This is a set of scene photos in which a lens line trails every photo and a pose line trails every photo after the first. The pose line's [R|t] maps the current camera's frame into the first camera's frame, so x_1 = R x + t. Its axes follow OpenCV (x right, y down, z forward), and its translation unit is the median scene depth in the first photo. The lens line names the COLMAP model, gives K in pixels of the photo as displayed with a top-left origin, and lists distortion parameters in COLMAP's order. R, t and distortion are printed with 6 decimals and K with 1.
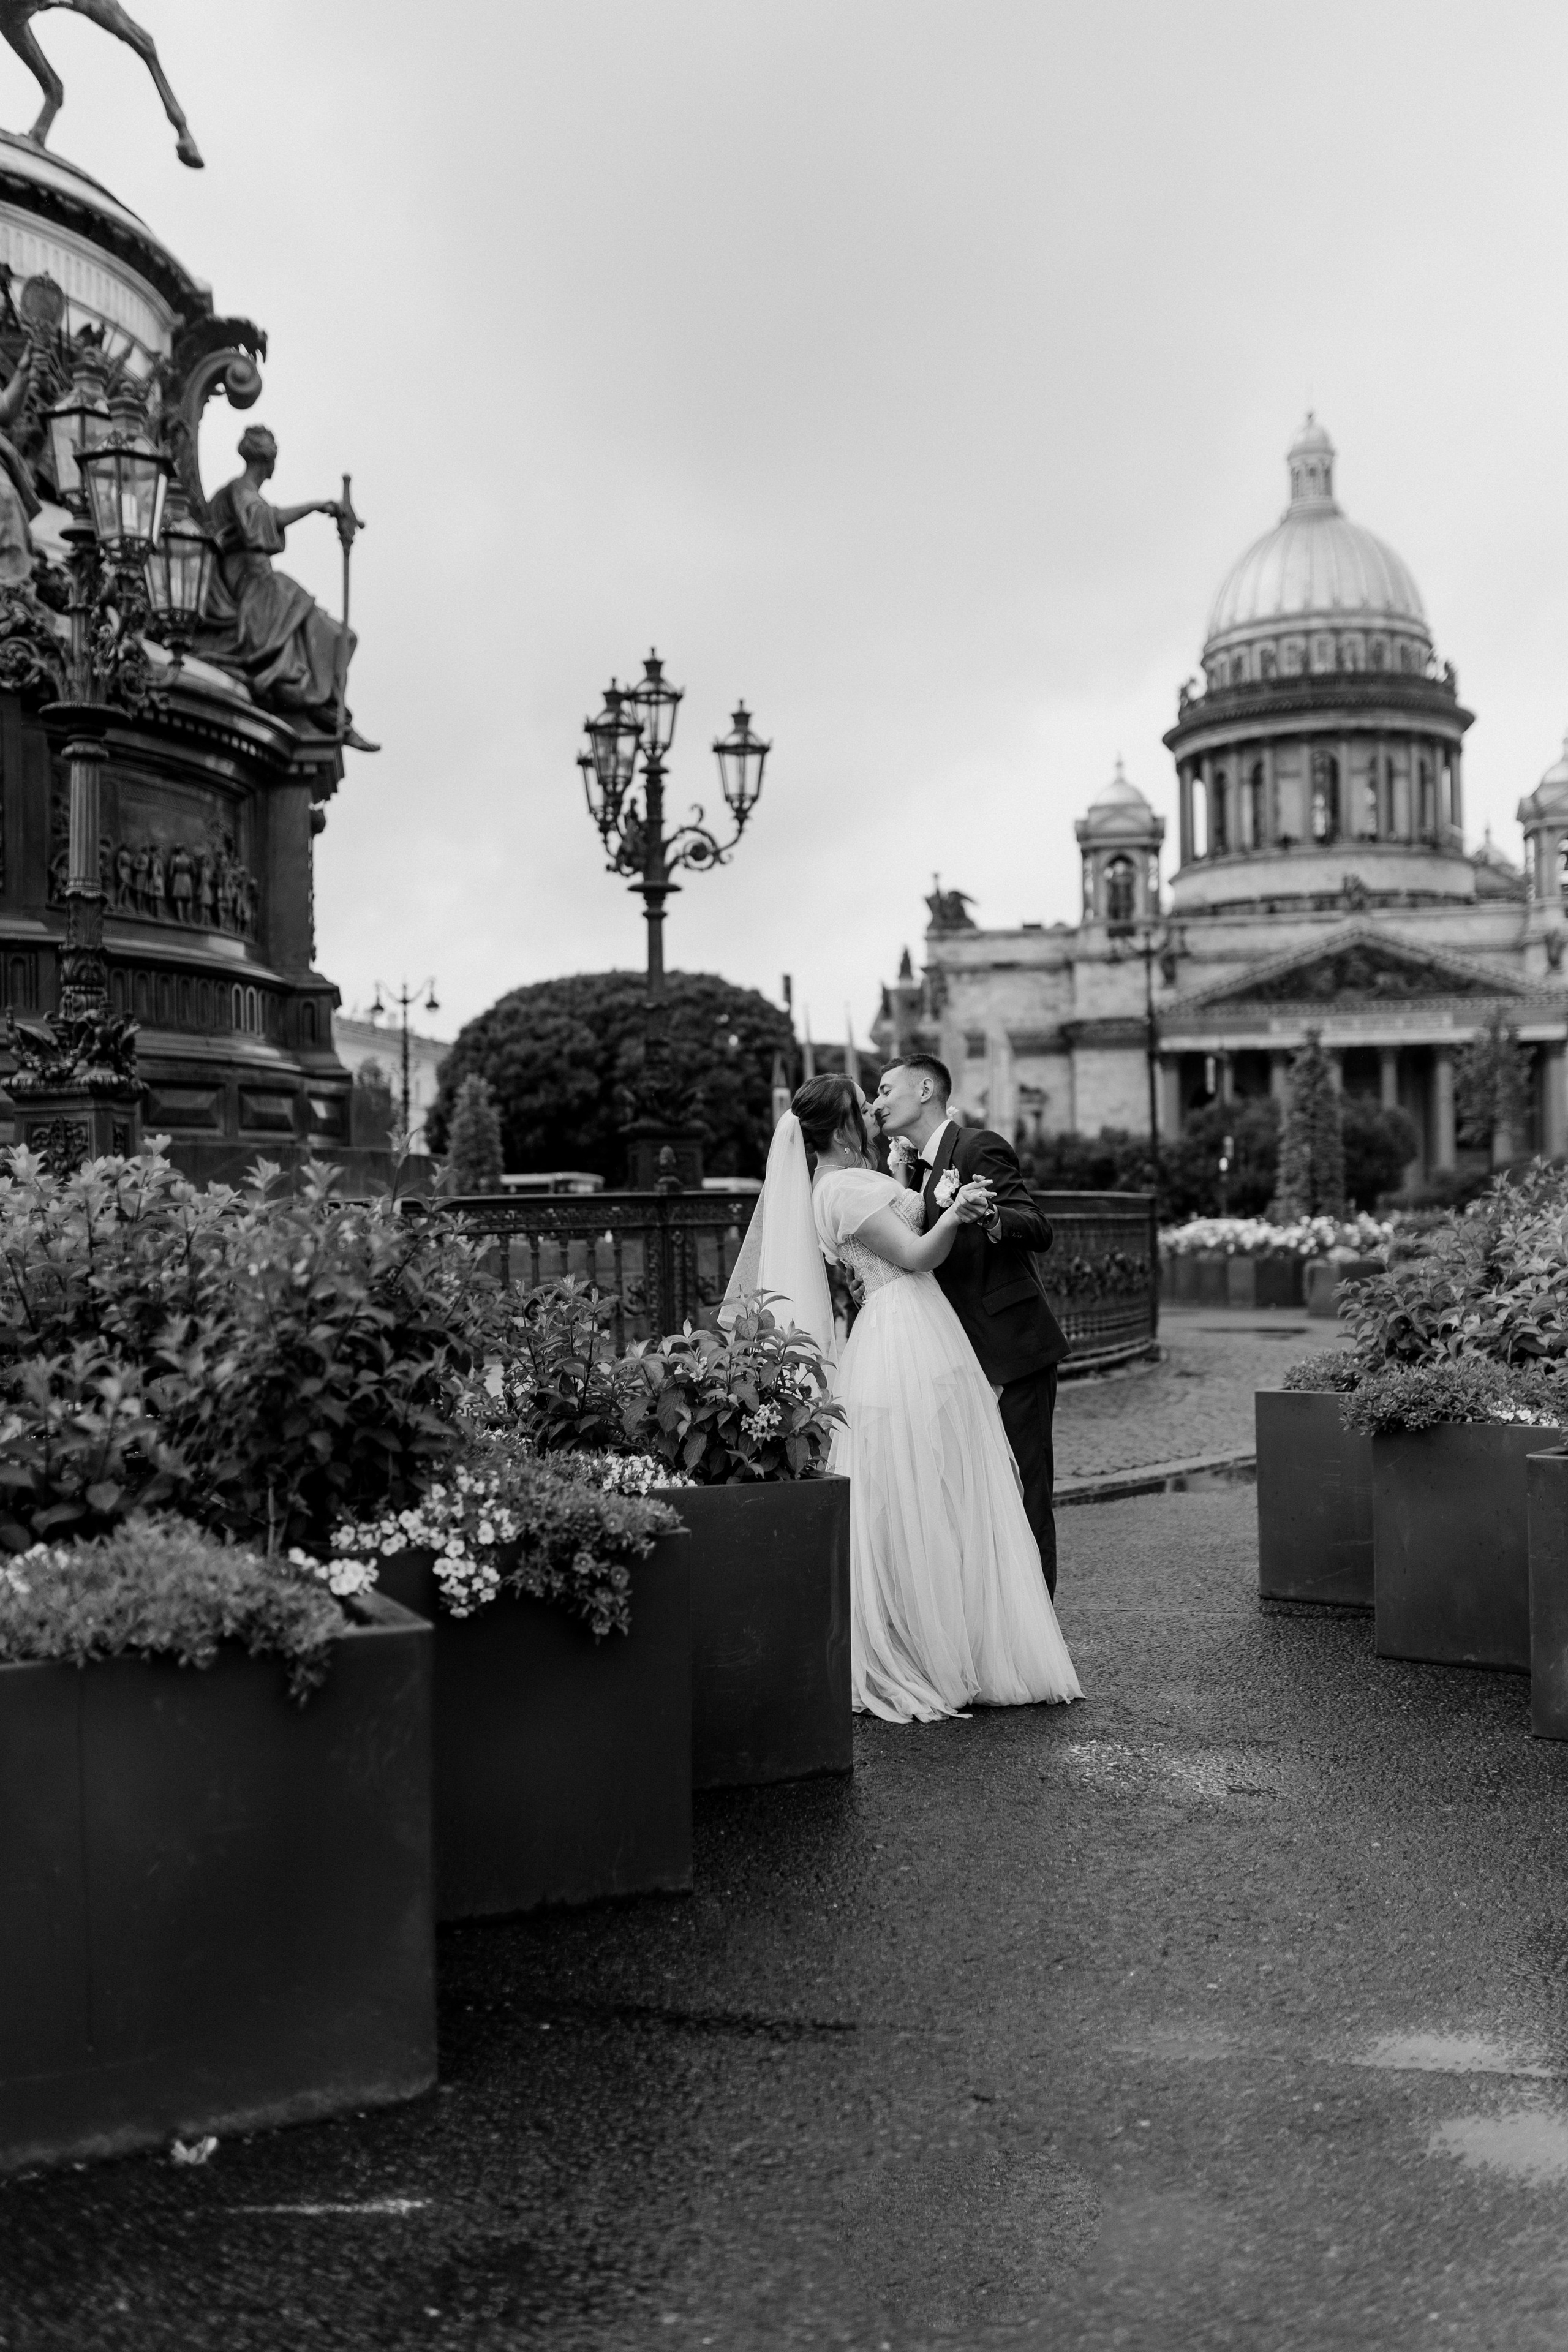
lens RADIAL K [[2234.1, 0, 785.7], [0, 2234.1, 1202.7], [0, 0, 1]] dist [0.000109, -0.007112]
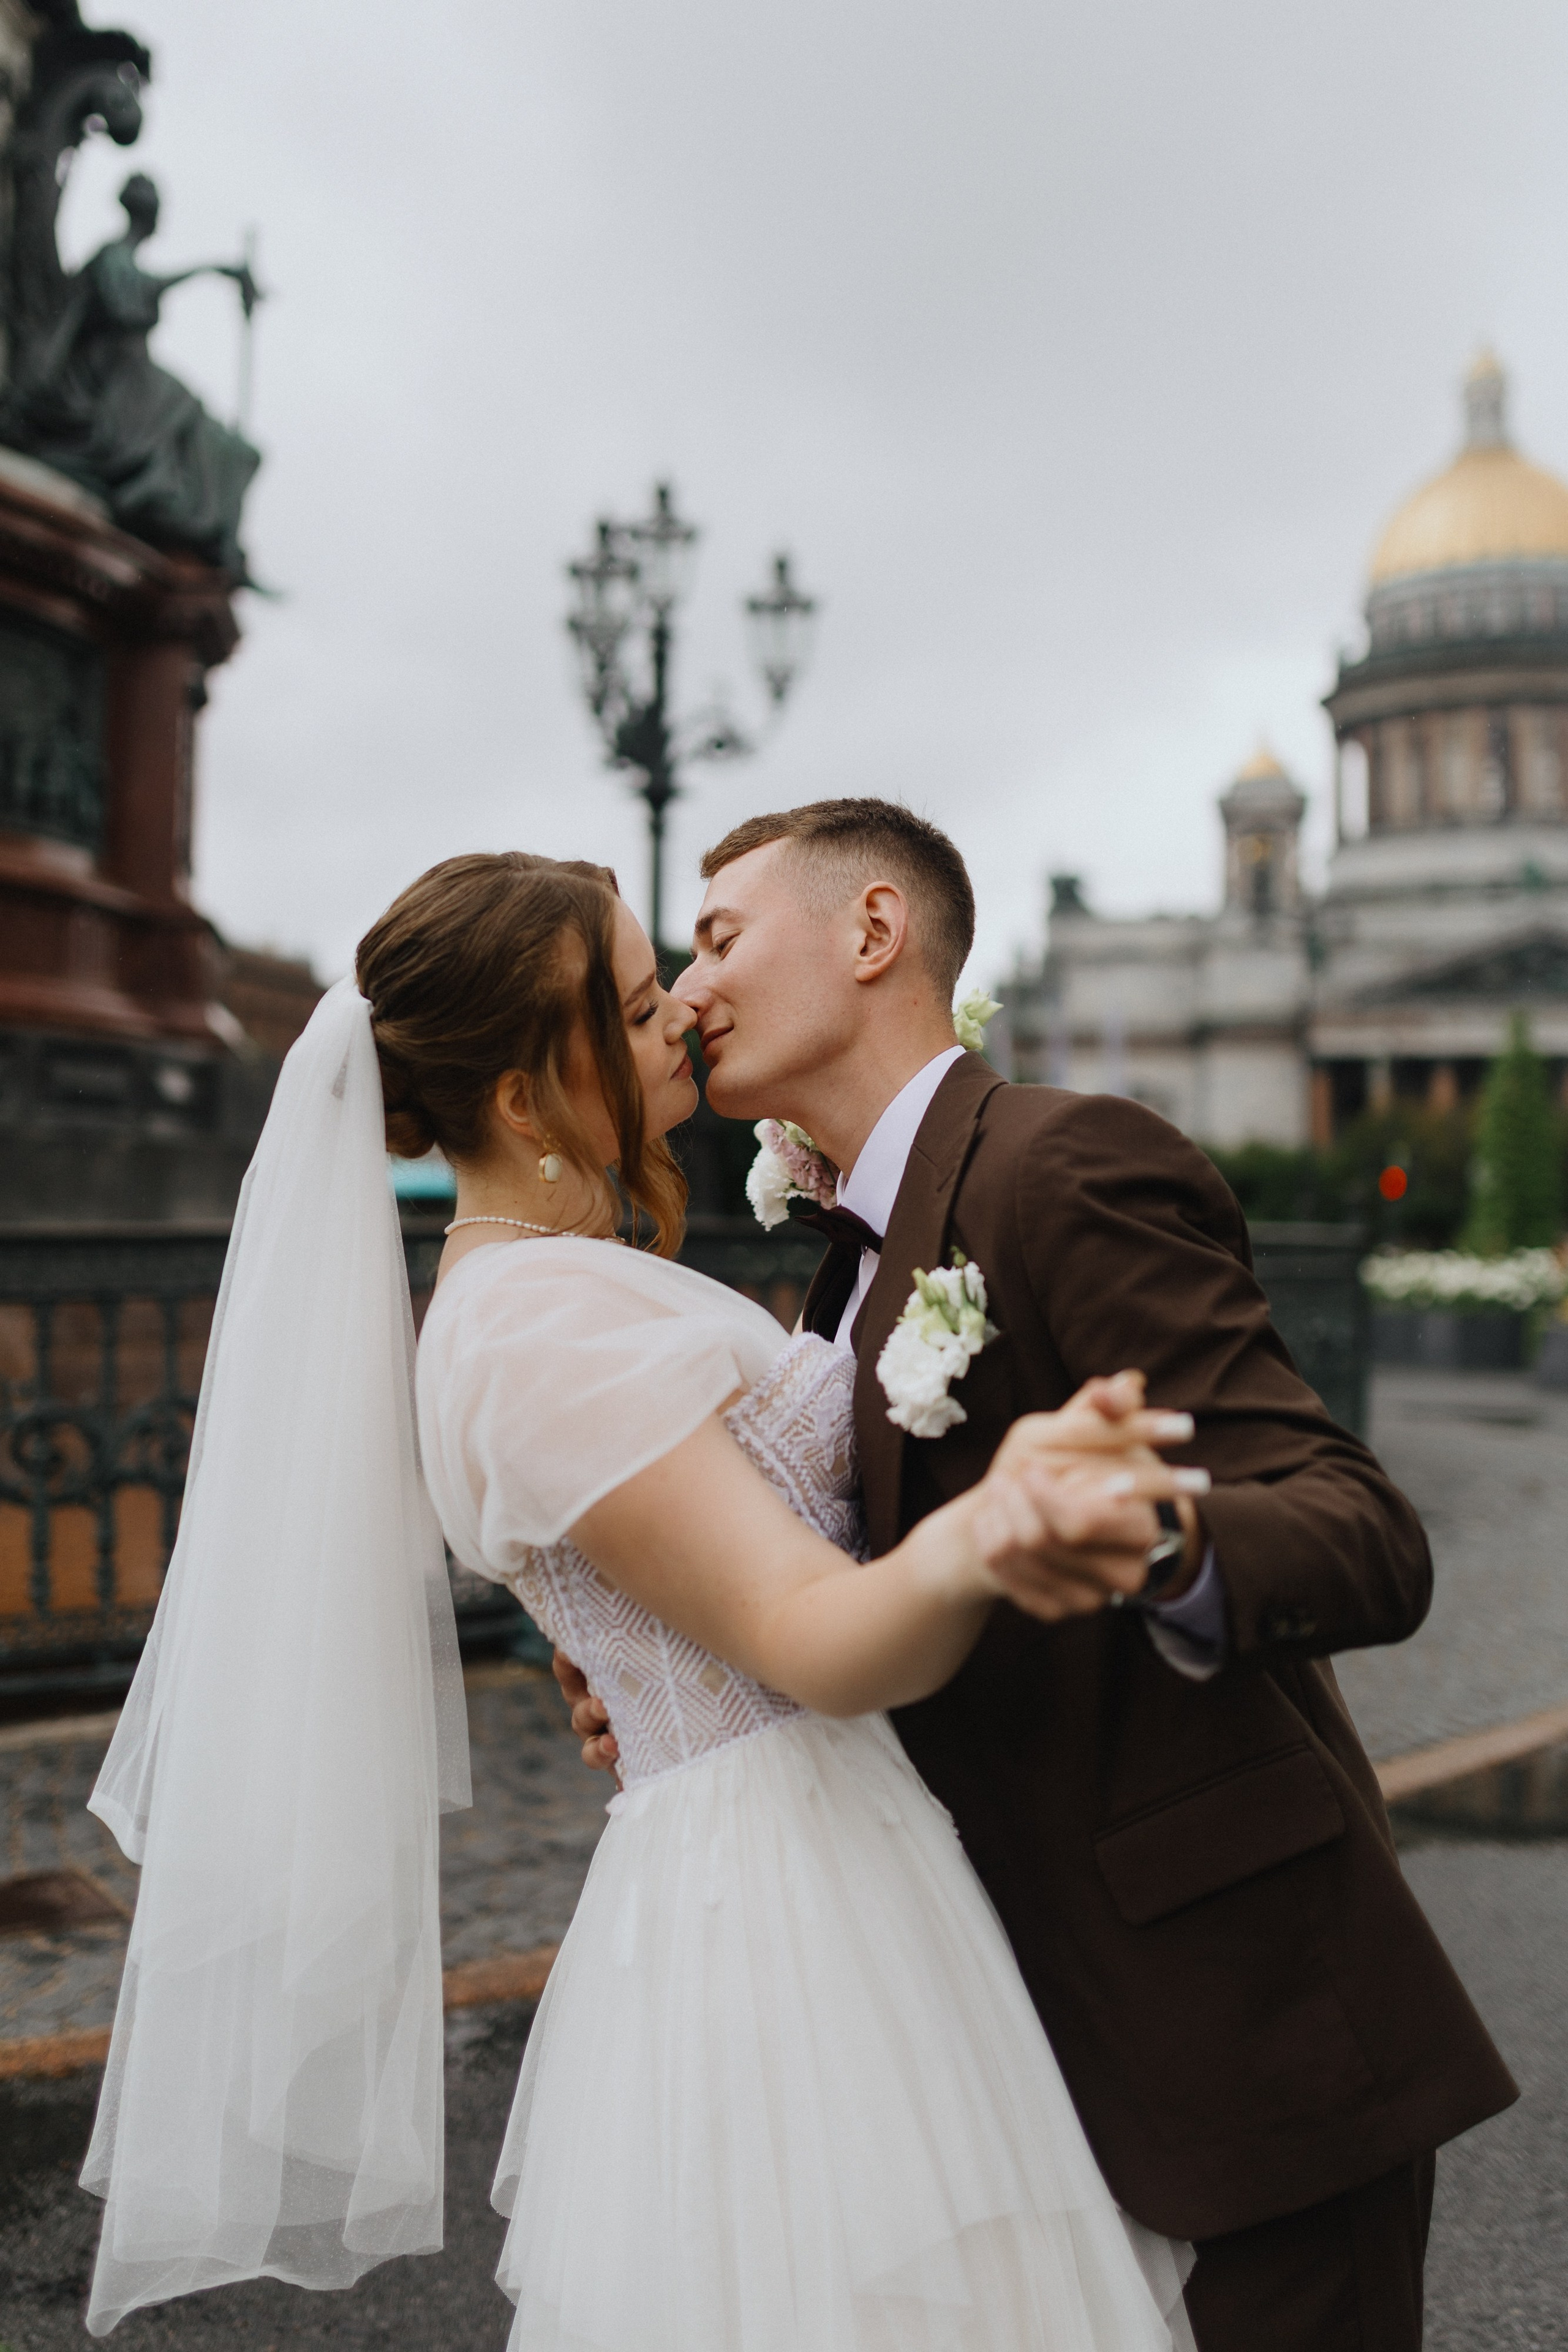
lens RADIAL K [[2320.8, 0, 764.7], [0, 2320.8, 1169.2], [0, 0, 1]] dist [0.000696, -0.014550]
pose [[0.998228, 0.022912, -0.054909, 0.021077], [-0.023819, 0.999590, -0.015918, -0.006835], [0.054521, 0.017198, 0.998364, 0.246272]]
